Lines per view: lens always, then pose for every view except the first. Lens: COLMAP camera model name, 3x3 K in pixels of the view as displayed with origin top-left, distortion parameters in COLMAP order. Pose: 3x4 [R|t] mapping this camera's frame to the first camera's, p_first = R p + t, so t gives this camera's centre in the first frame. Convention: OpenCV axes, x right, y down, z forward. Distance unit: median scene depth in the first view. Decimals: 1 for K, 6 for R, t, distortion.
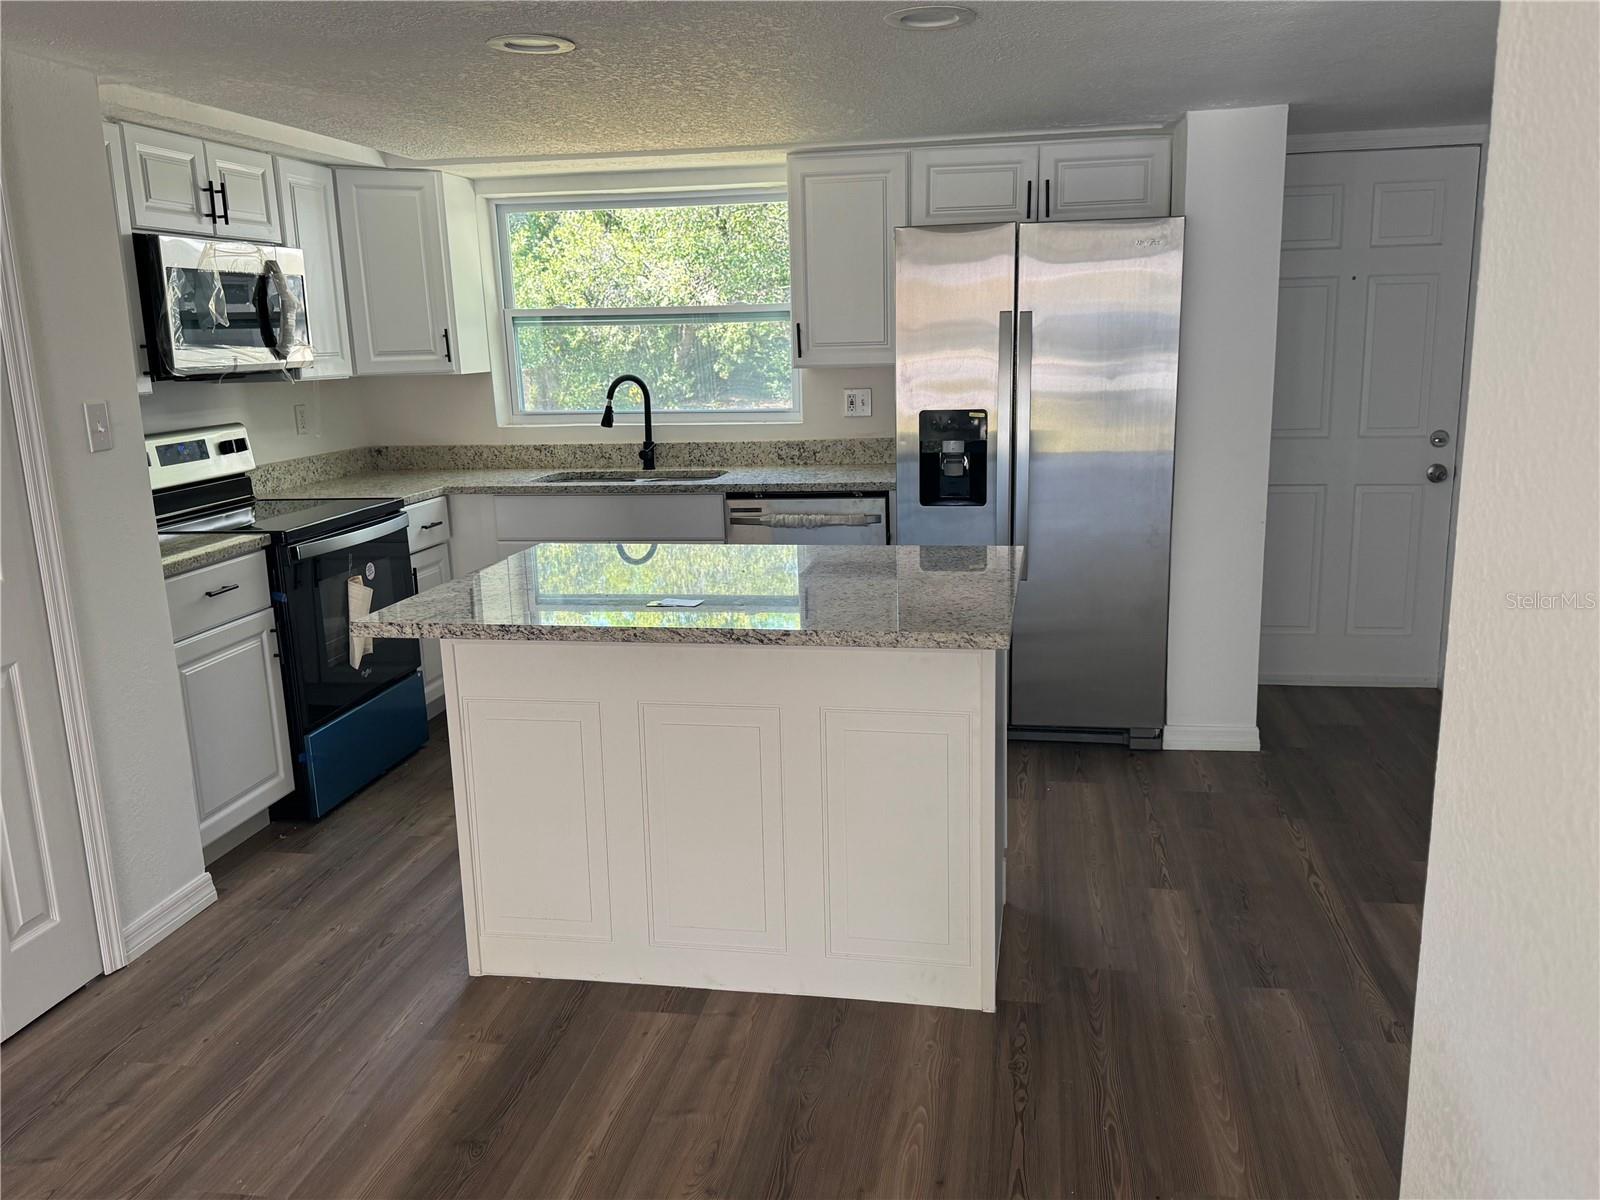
lens RADIAL K [[1222.0, 0, 841.5], [0, 1222.0, 598.7], [0, 0, 1]] dist [0.168357, -0.240255]
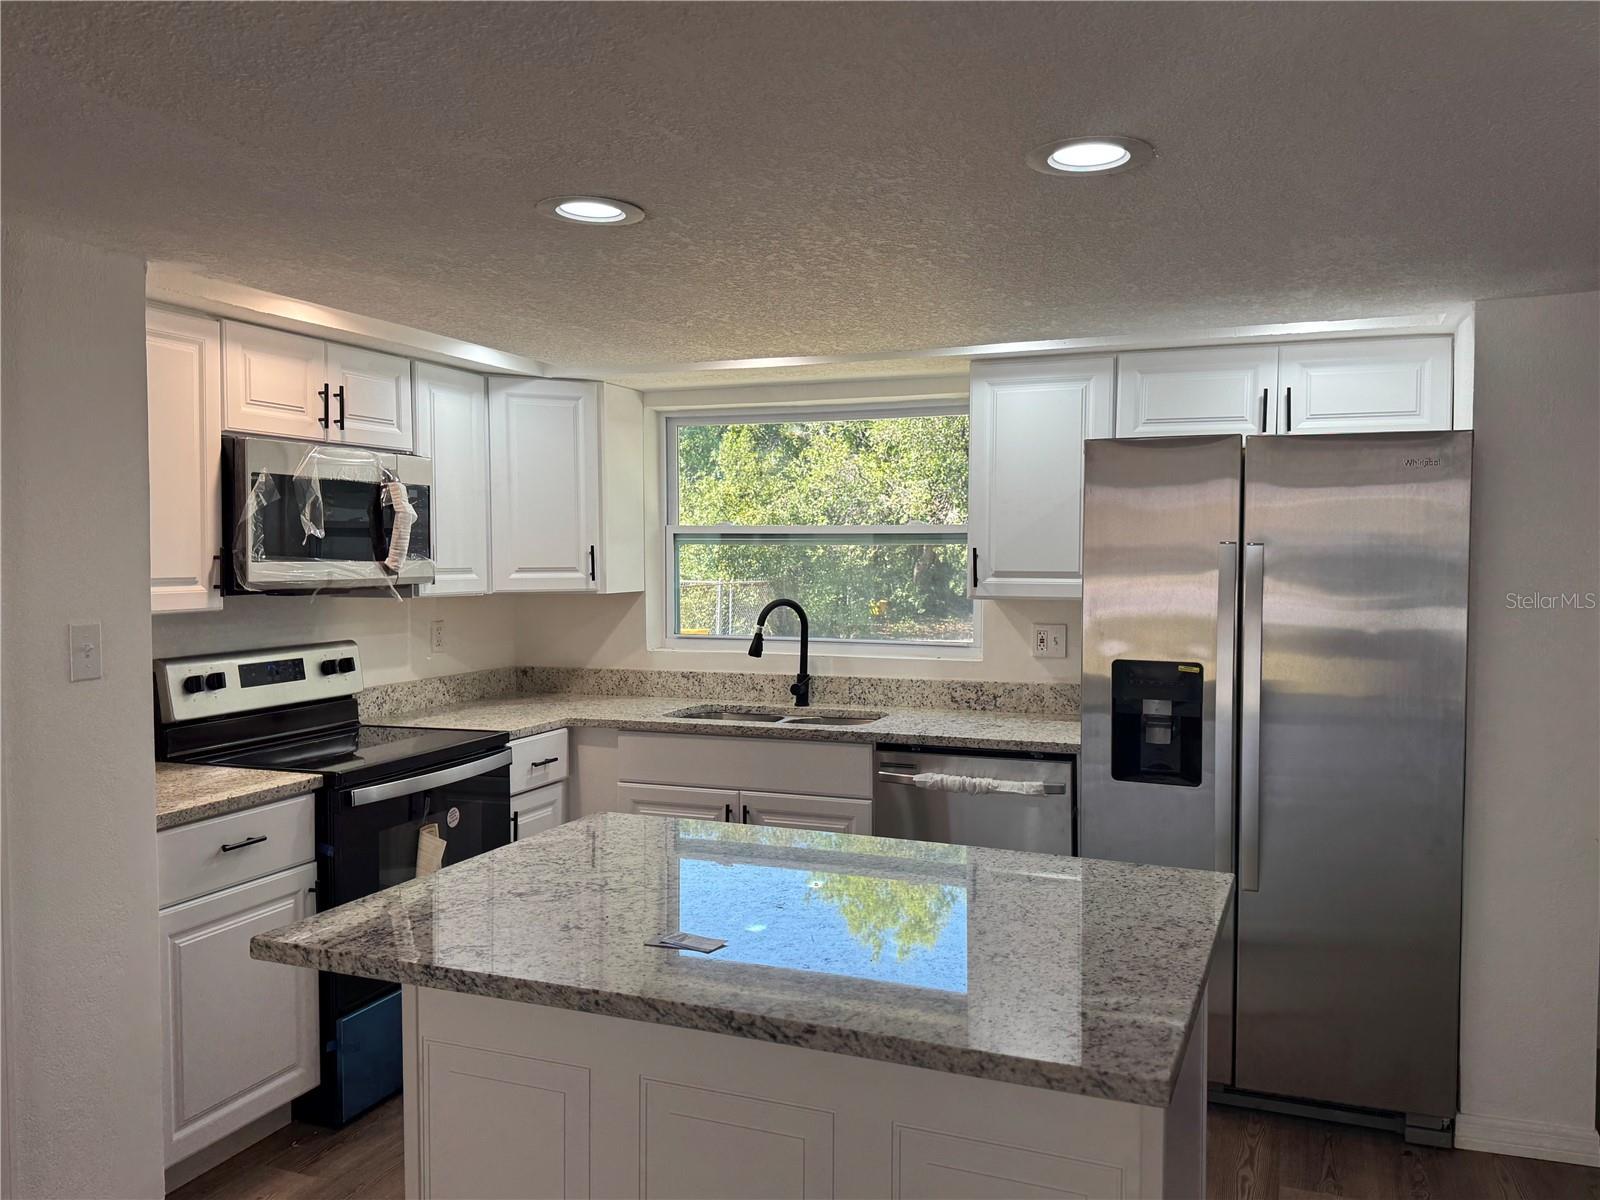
lens RADIAL K [[1222.0, 0, 841.5], [0, 1222.0, 598.7], [0, 0, 1]] dist [0.168357, -0.240255]
pose [[0.978430, 0.040050, -0.202659, 0.050054], [-0.074069, 0.983812, -0.163179, -0.047363], [0.192843, 0.174670, 0.965558, 0.183004]]
